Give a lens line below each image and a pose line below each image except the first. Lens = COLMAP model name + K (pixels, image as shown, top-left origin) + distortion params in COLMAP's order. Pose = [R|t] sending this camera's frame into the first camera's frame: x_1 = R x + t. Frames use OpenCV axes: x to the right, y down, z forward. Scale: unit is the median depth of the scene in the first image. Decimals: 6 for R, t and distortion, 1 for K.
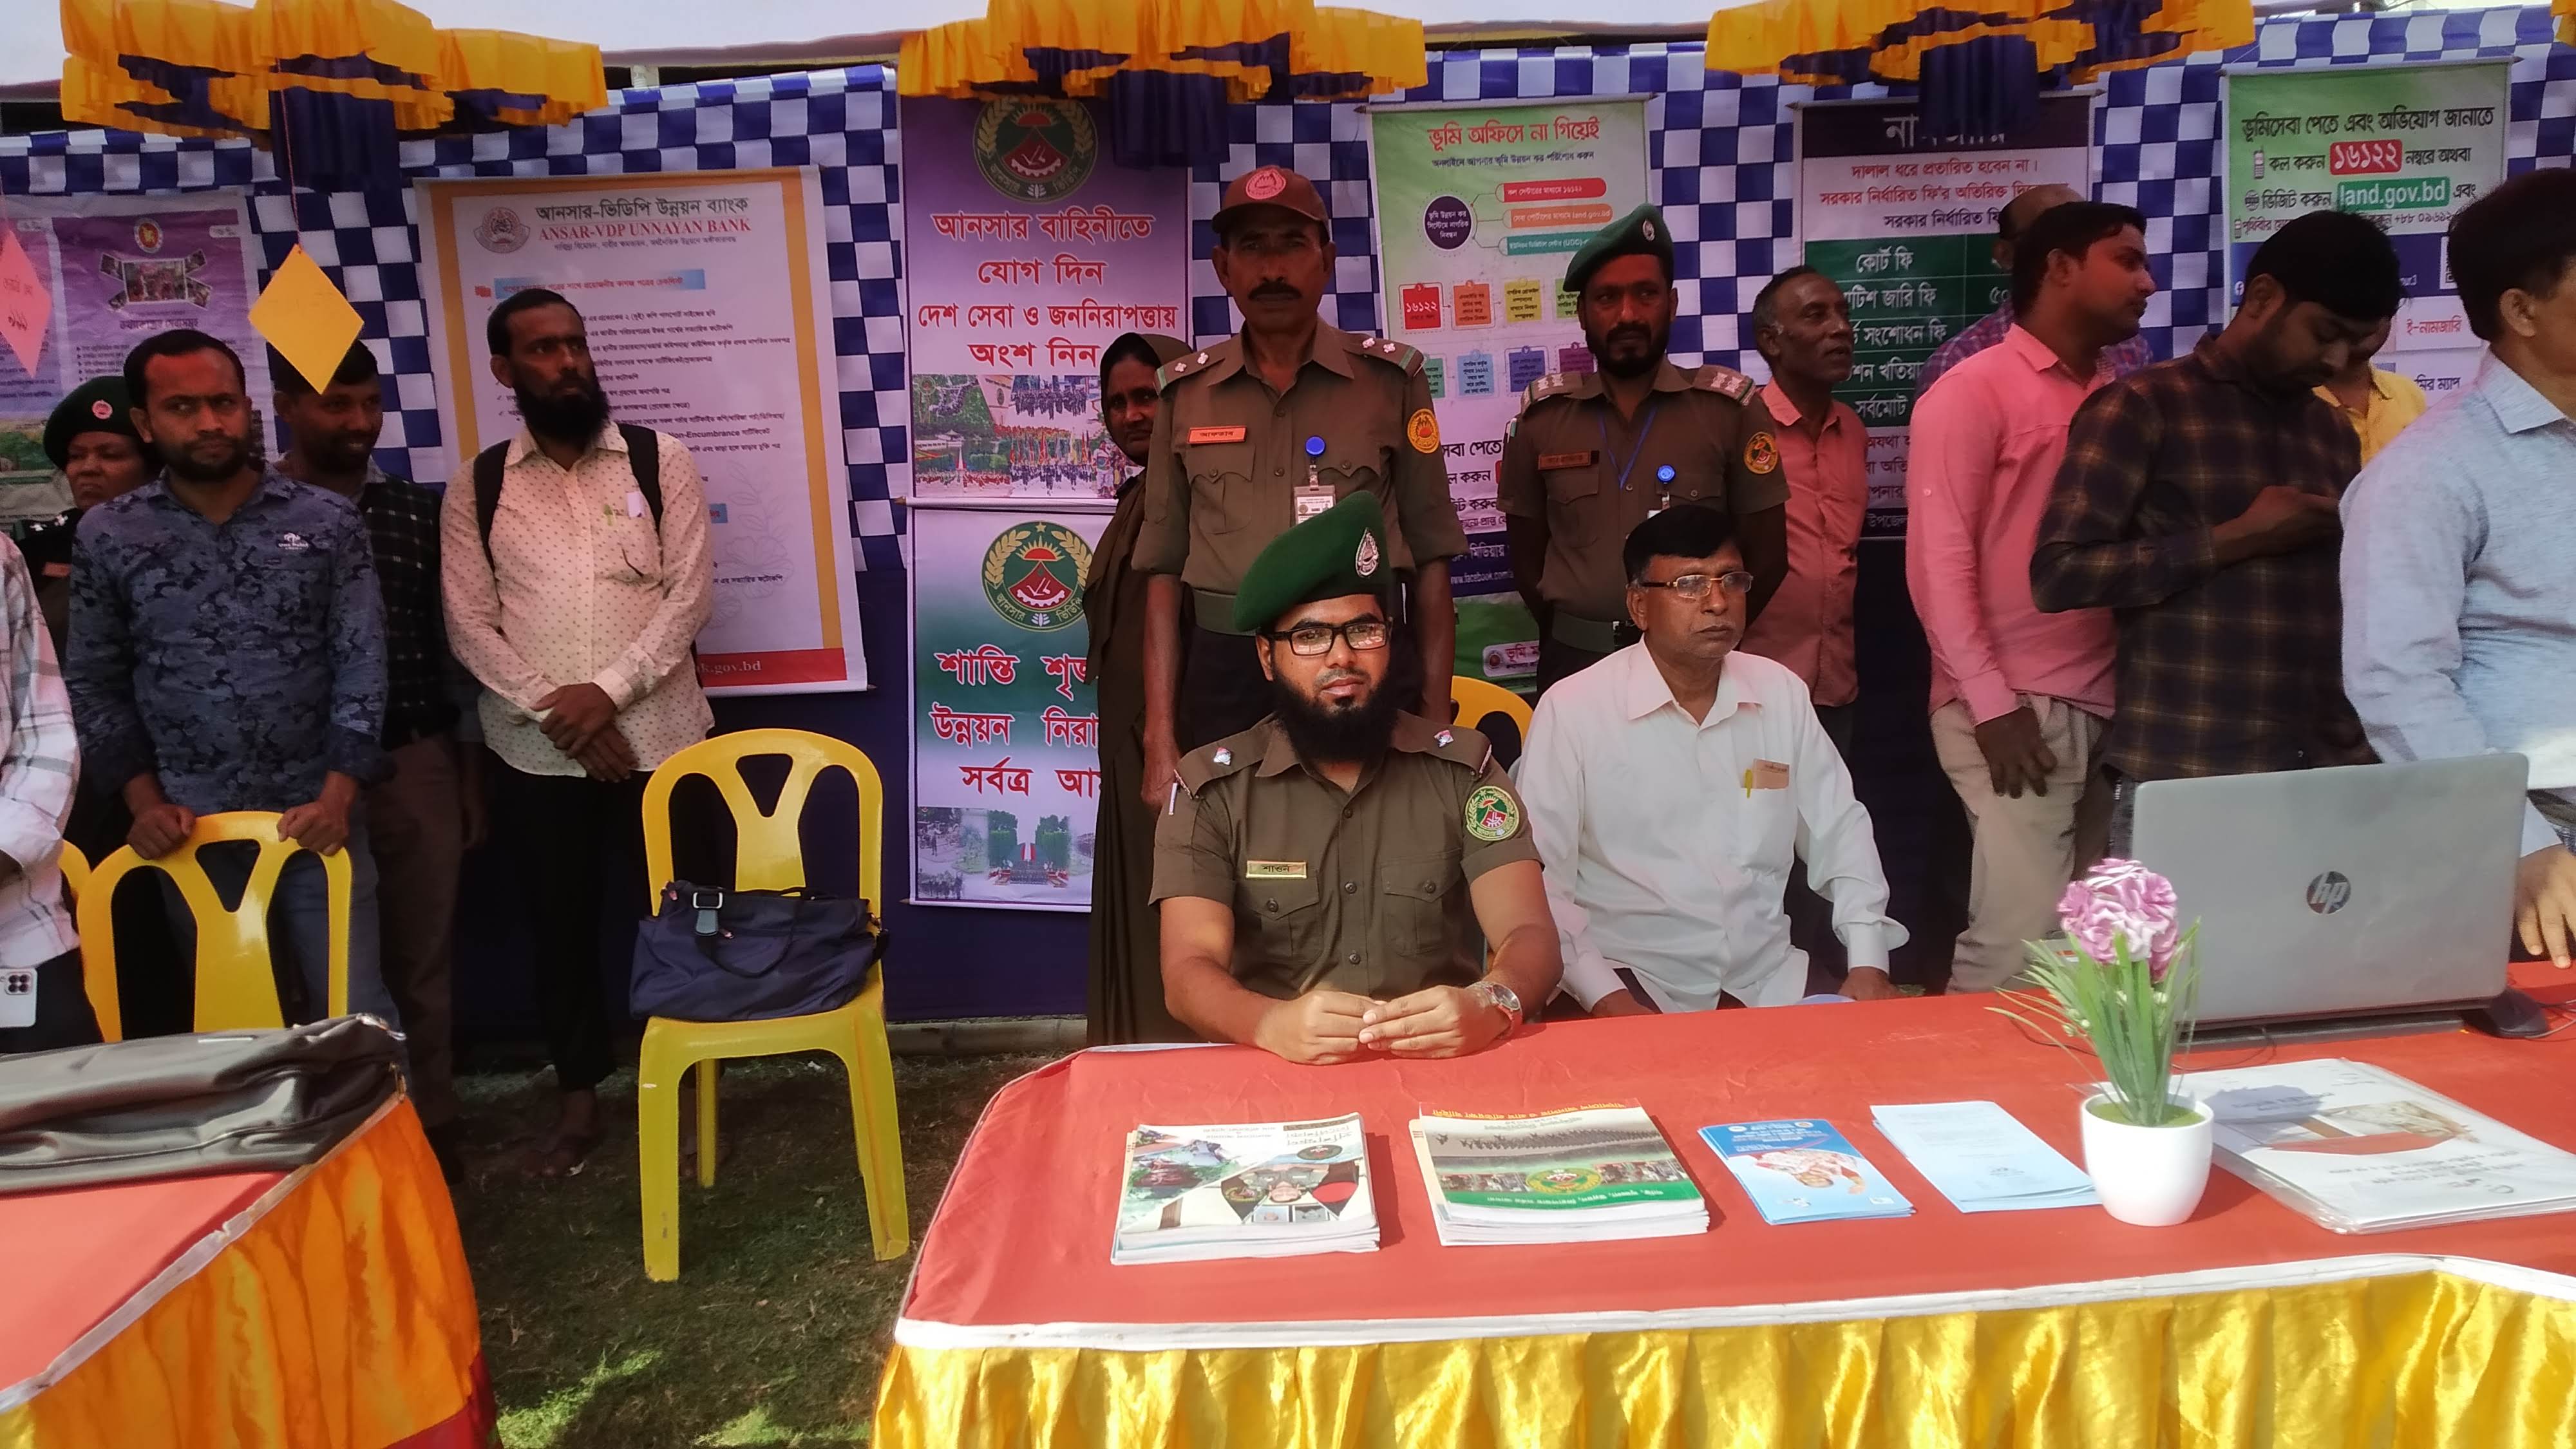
lens RADIAL K [[1763.3, 0, 1287.4], [0, 1763.3, 826.3], [0, 0, 1]] dist [0.038624, -0.058023]
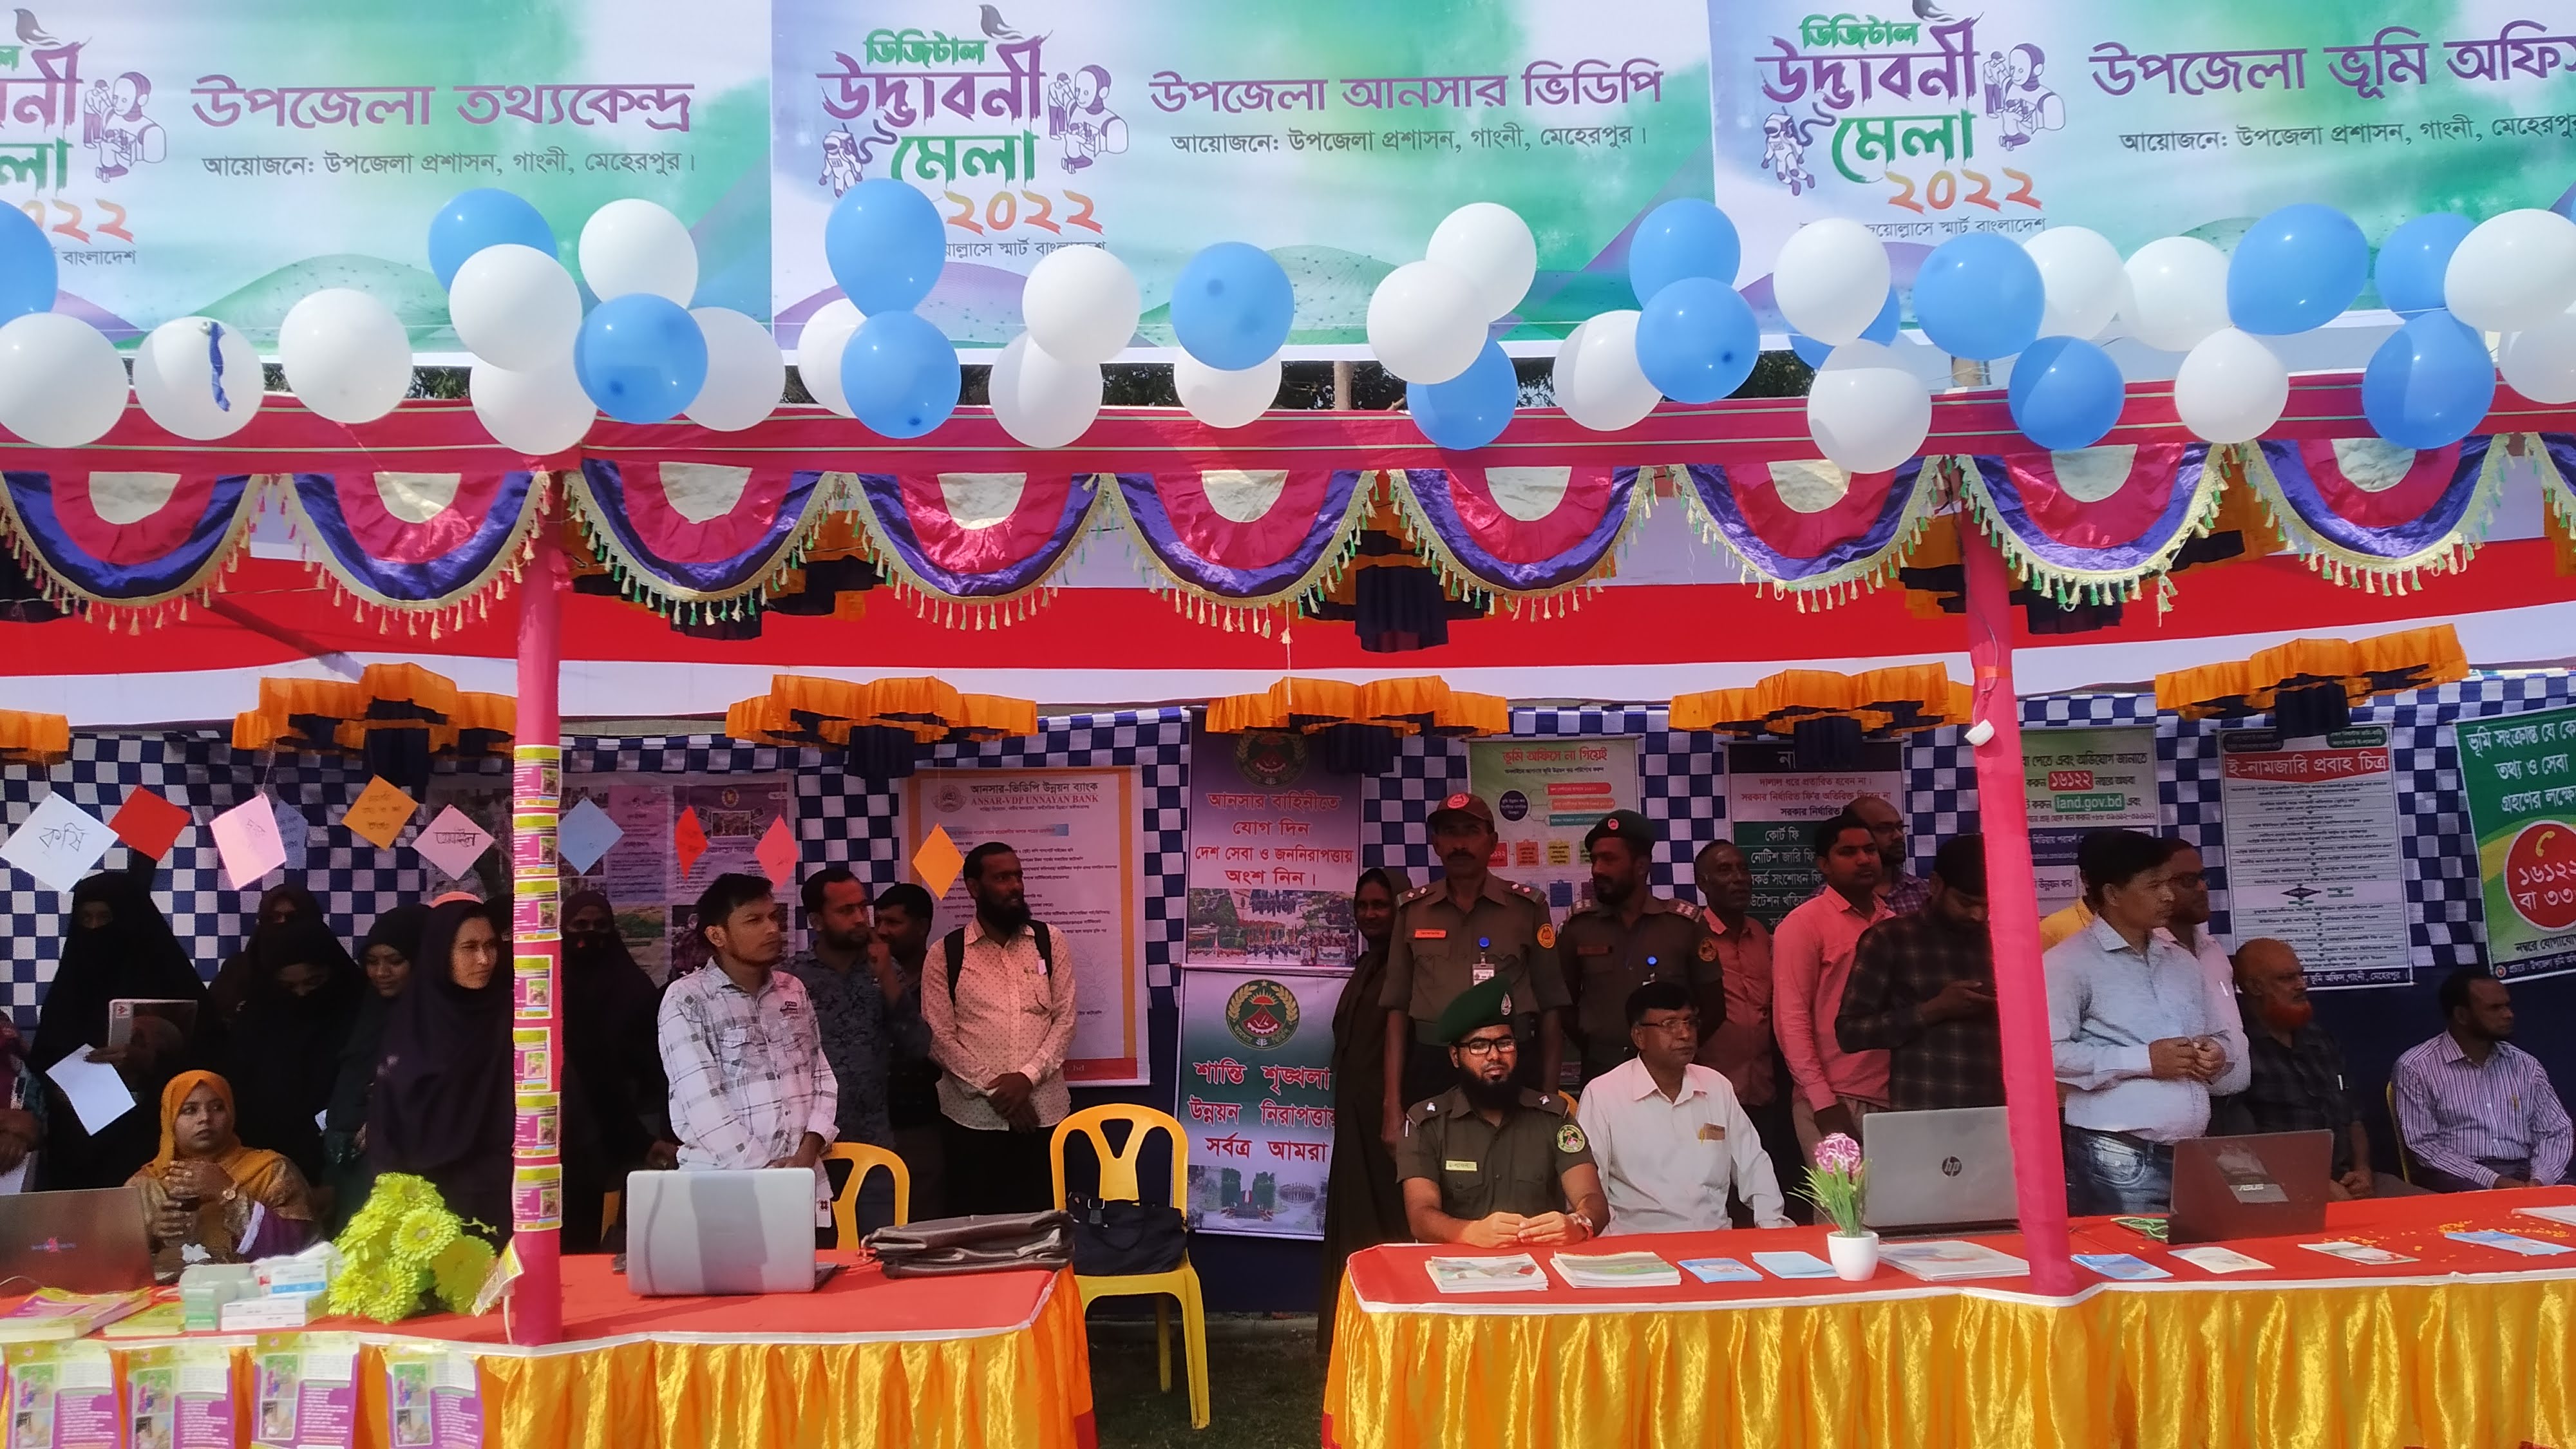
lens RADIAL K [[2212.9, 0, 1339.5], [0, 2212.9, 720.6], [0, 0, 1]] dist [0.190379, -0.556810]
pose [[0.997537, 0.029153, 0.063792, -0.227105], [-0.010307, 0.960577, -0.277821, 0.172775], [-0.069376, 0.276480, 0.958512, -1.078175]]
